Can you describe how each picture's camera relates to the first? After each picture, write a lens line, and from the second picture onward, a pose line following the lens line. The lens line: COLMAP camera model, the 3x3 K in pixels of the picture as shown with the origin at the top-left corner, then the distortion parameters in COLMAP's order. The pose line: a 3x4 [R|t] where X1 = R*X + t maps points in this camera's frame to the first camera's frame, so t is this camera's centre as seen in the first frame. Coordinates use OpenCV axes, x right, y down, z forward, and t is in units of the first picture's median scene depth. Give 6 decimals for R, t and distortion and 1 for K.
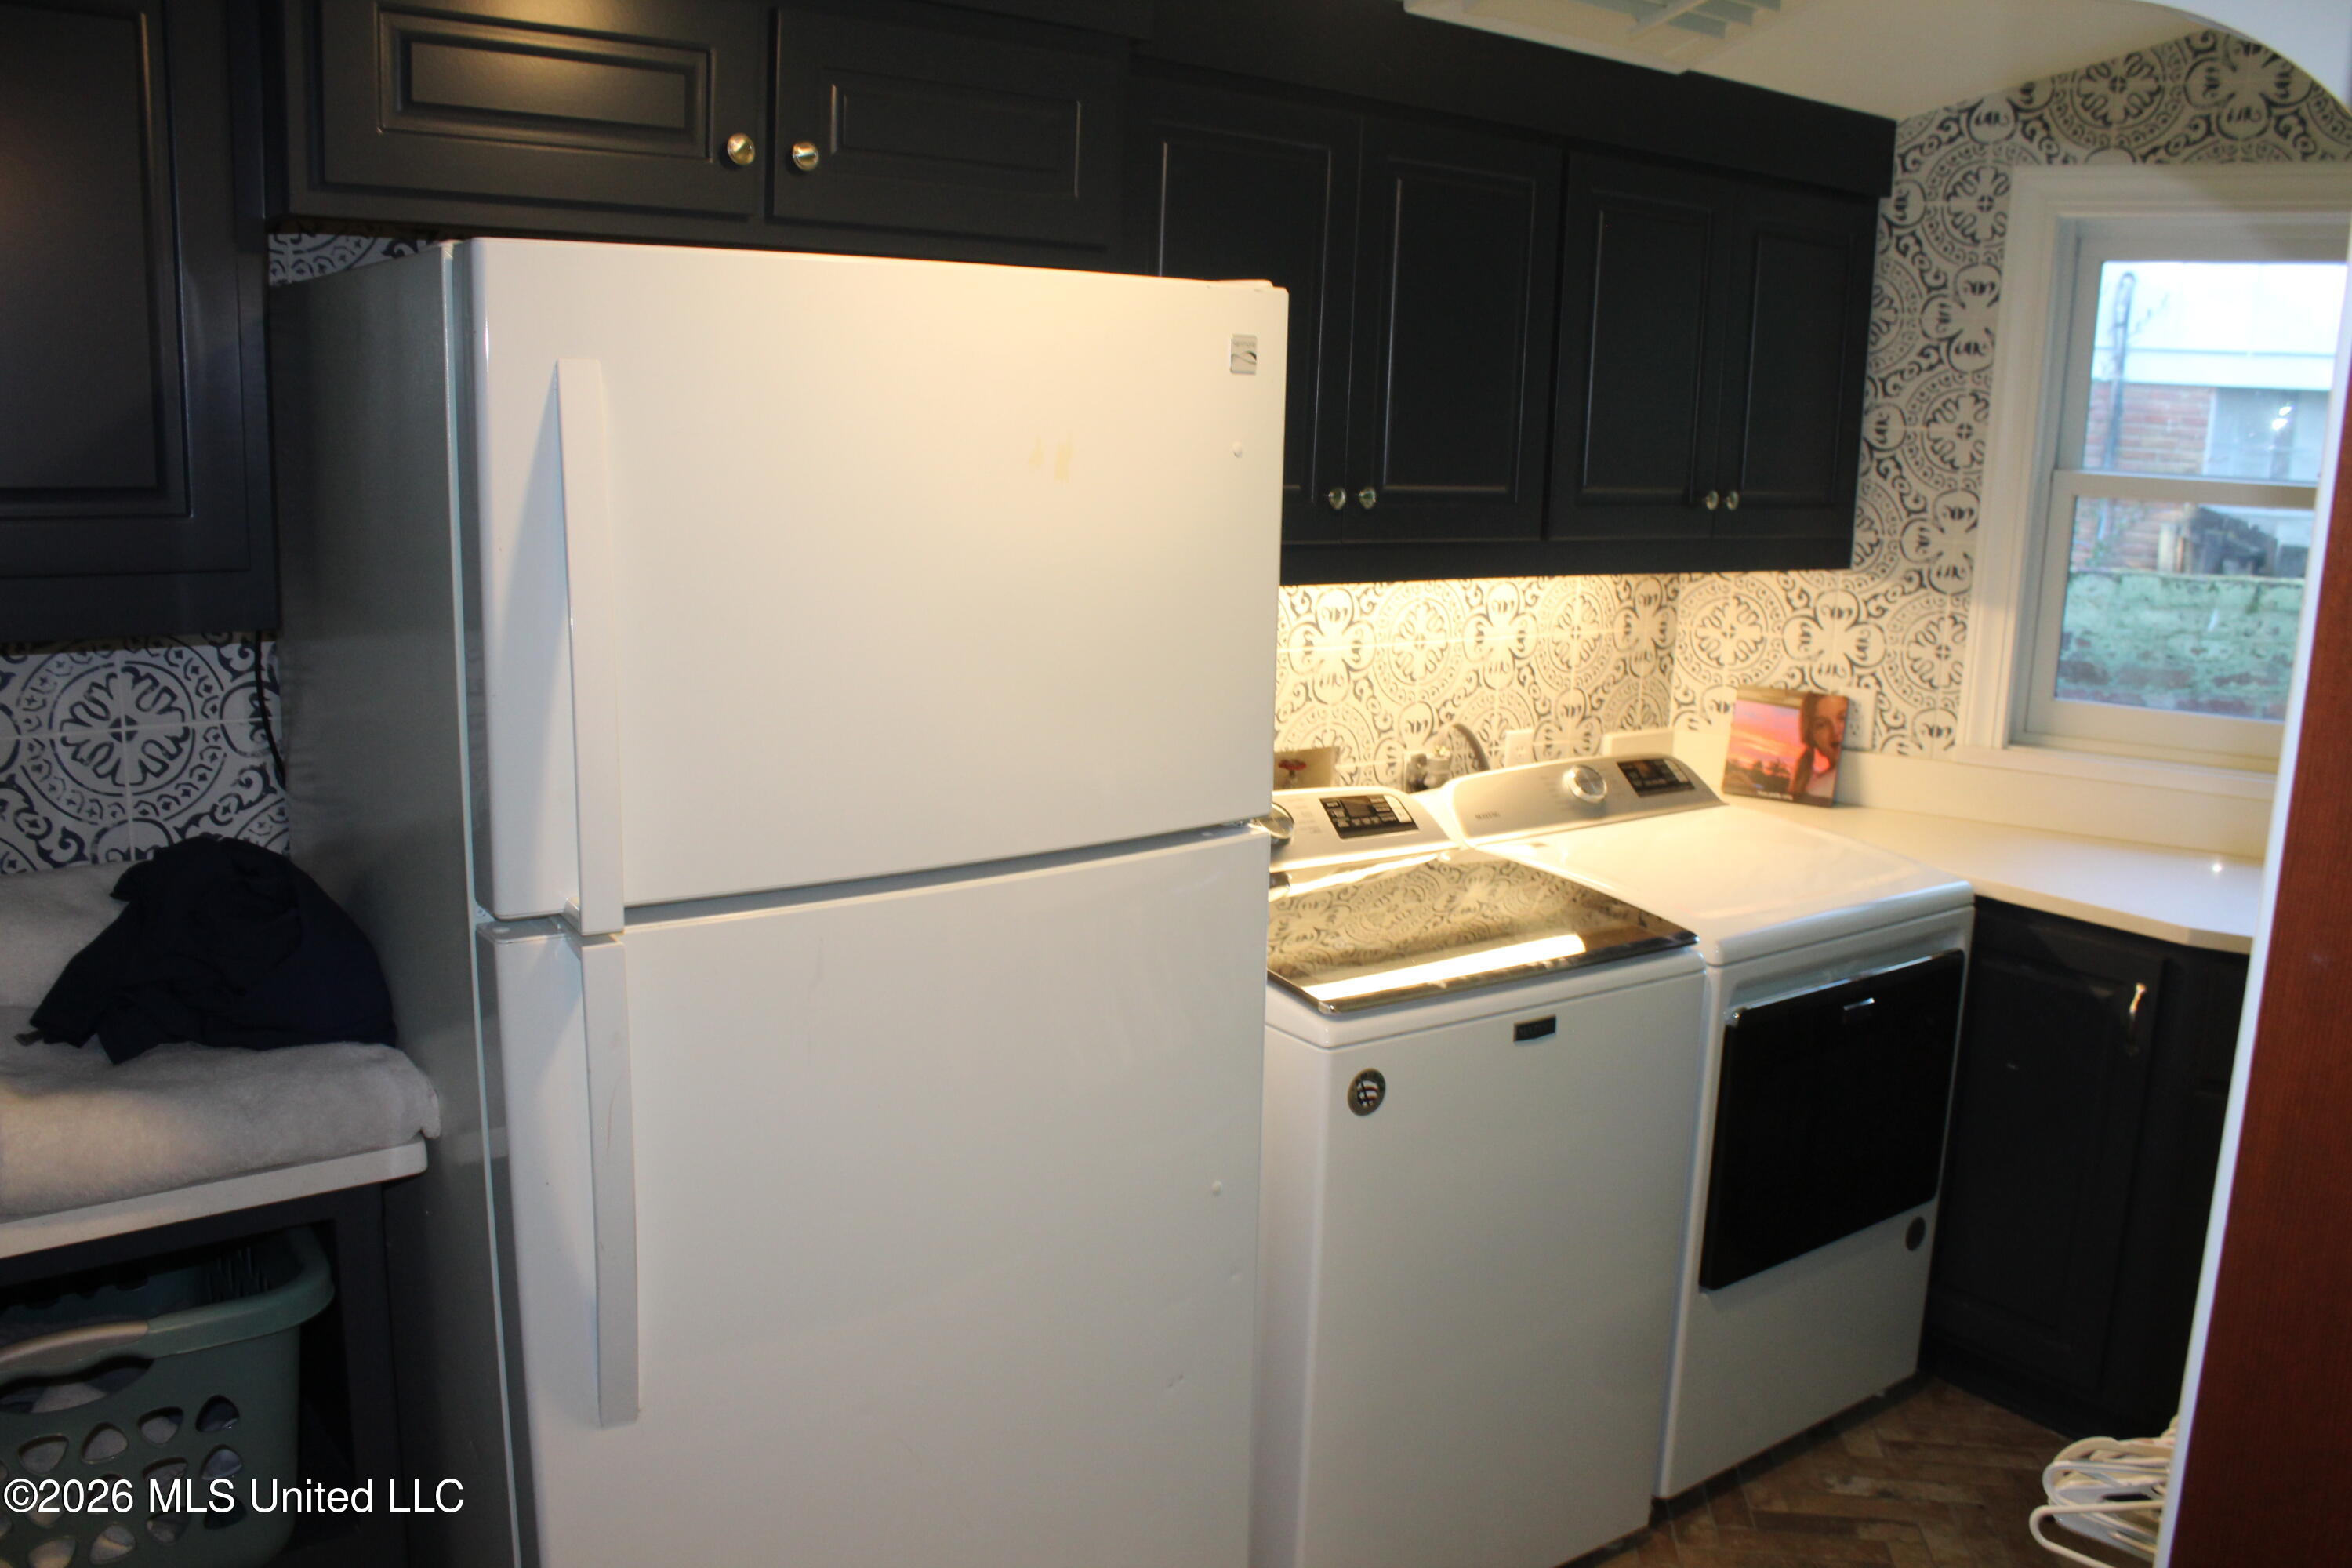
lens RADIAL K [[1920.7, 0, 1176.0], [0, 1920.7, 784.0], [0, 0, 1]] dist [-0.170159, 0.132886]
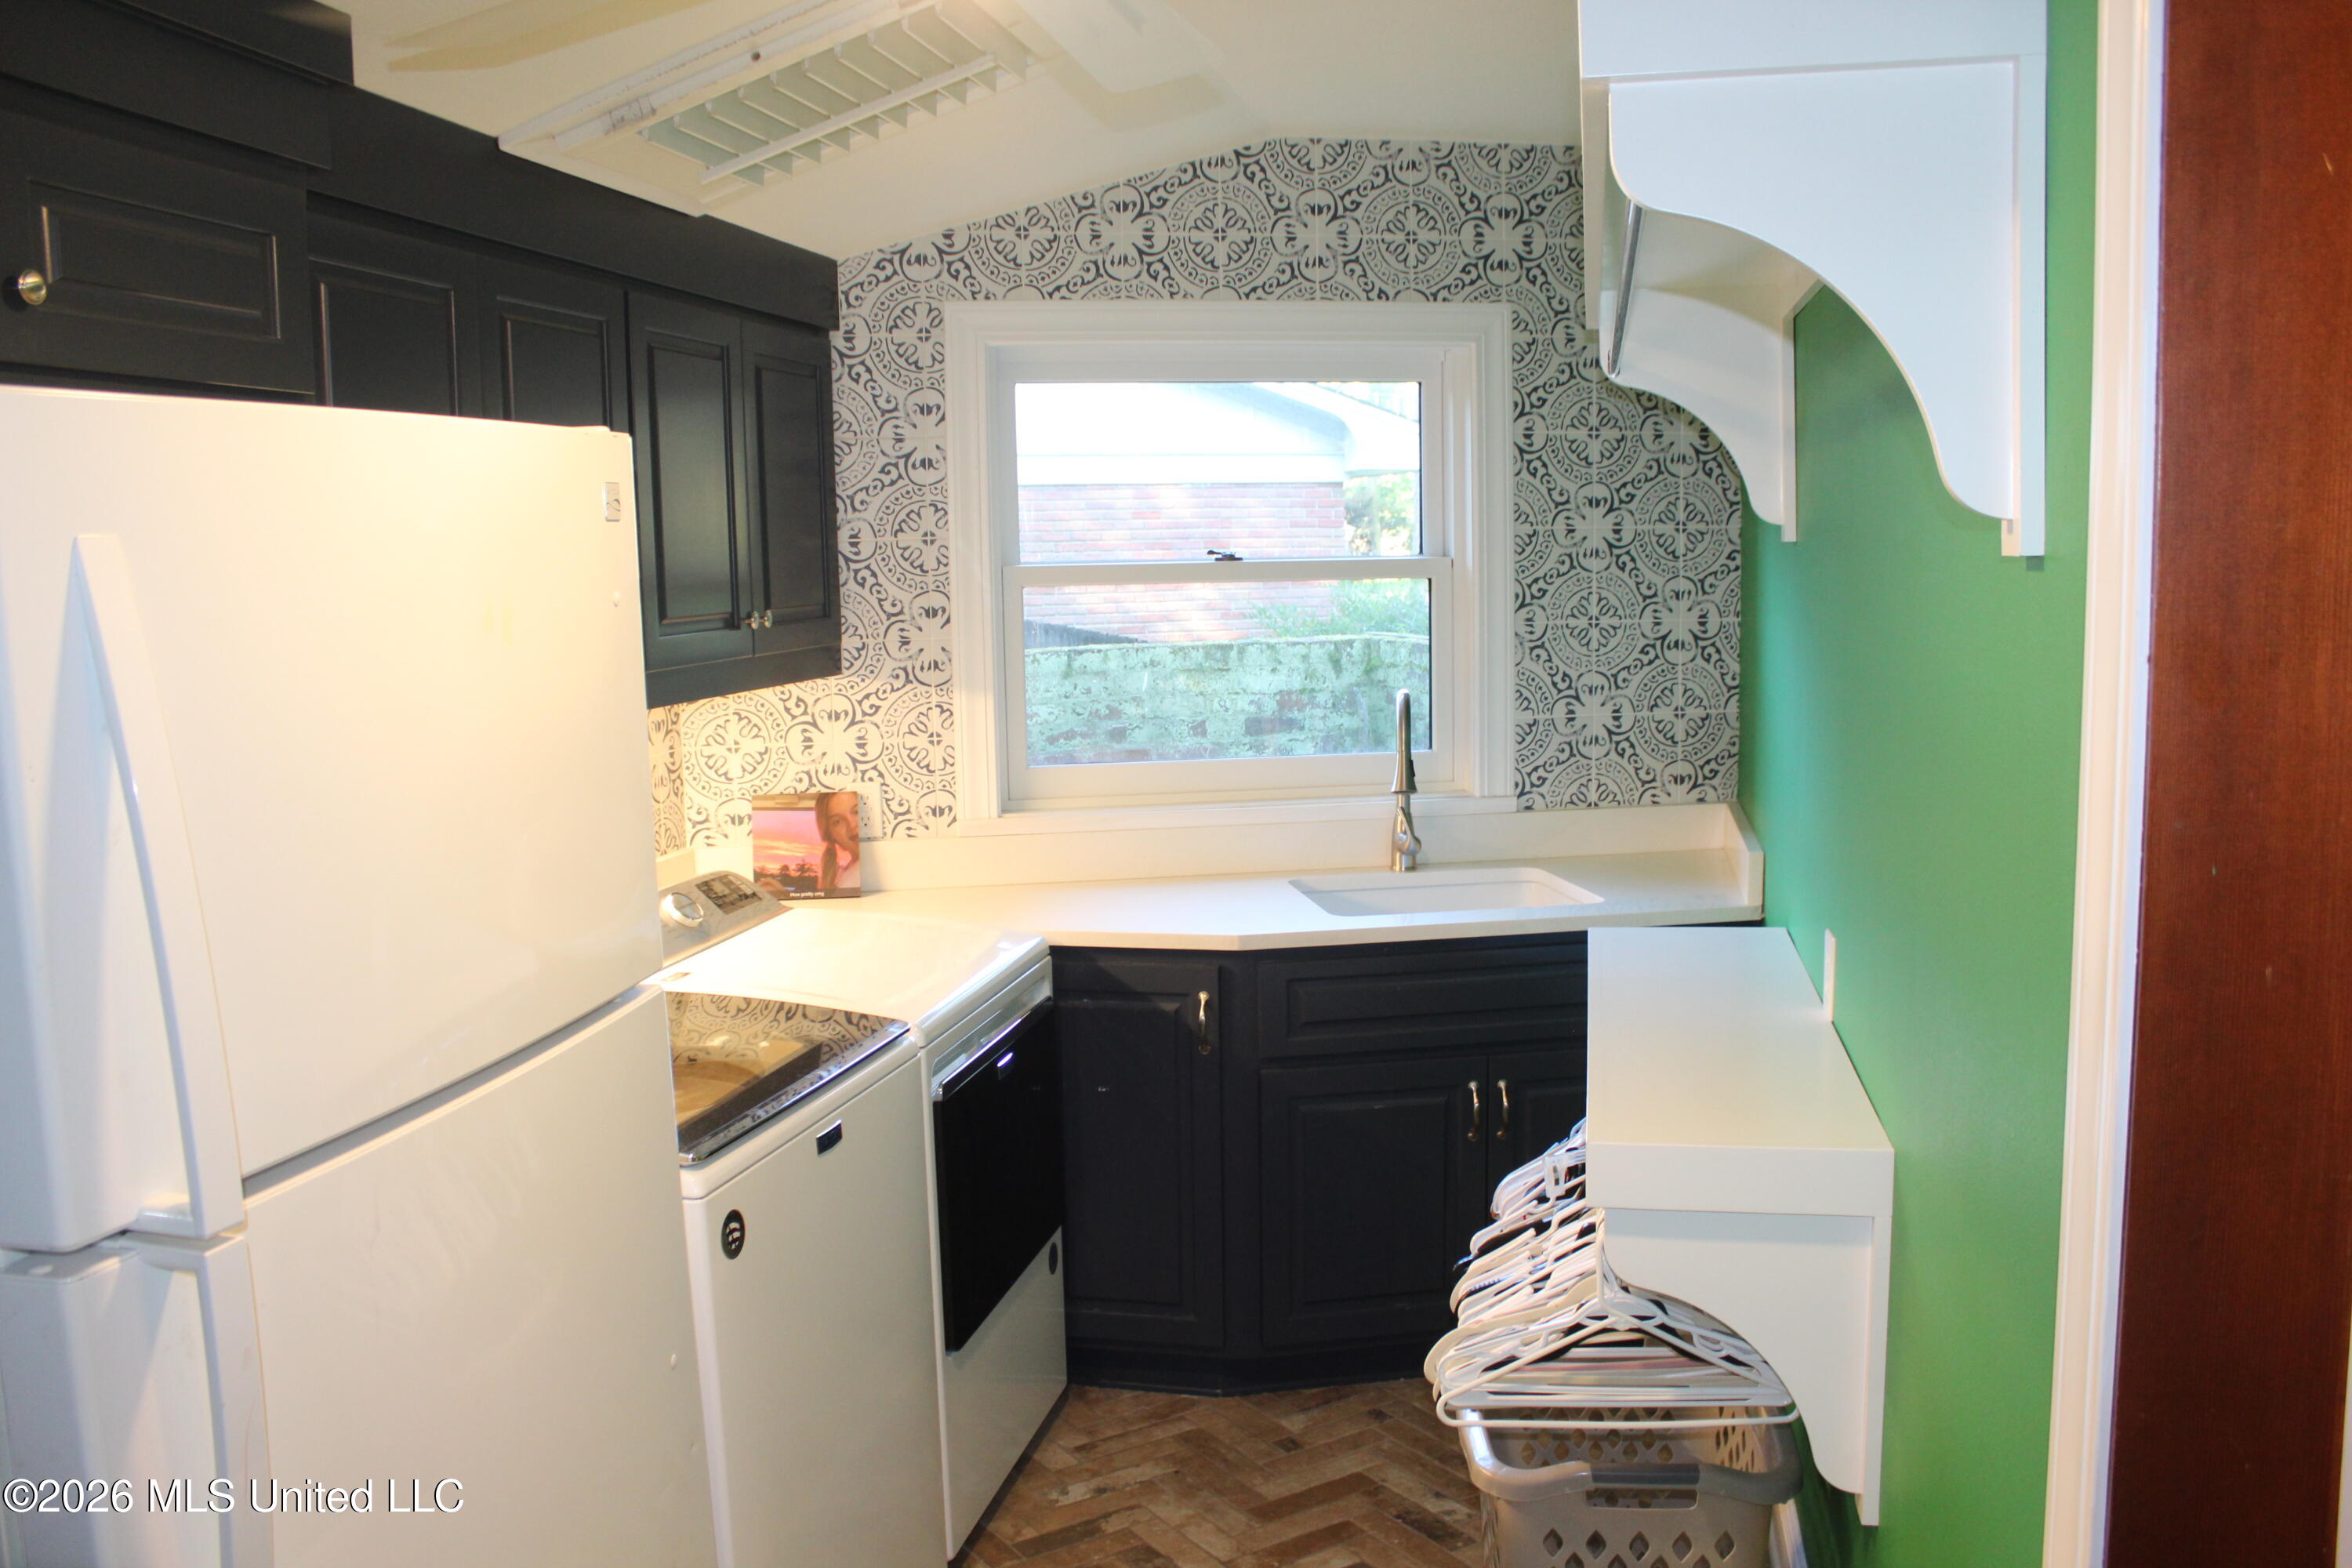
lens RADIAL K [[1920.7, 0, 1176.0], [0, 1920.7, 784.0], [0, 0, 1]] dist [-0.170159, 0.132886]
pose [[0.763267, -0.129185, 0.633036, -0.199154], [0.170279, 0.985387, -0.004218, -0.015841], [-0.623241, 0.111012, 0.774111, 0.047322]]
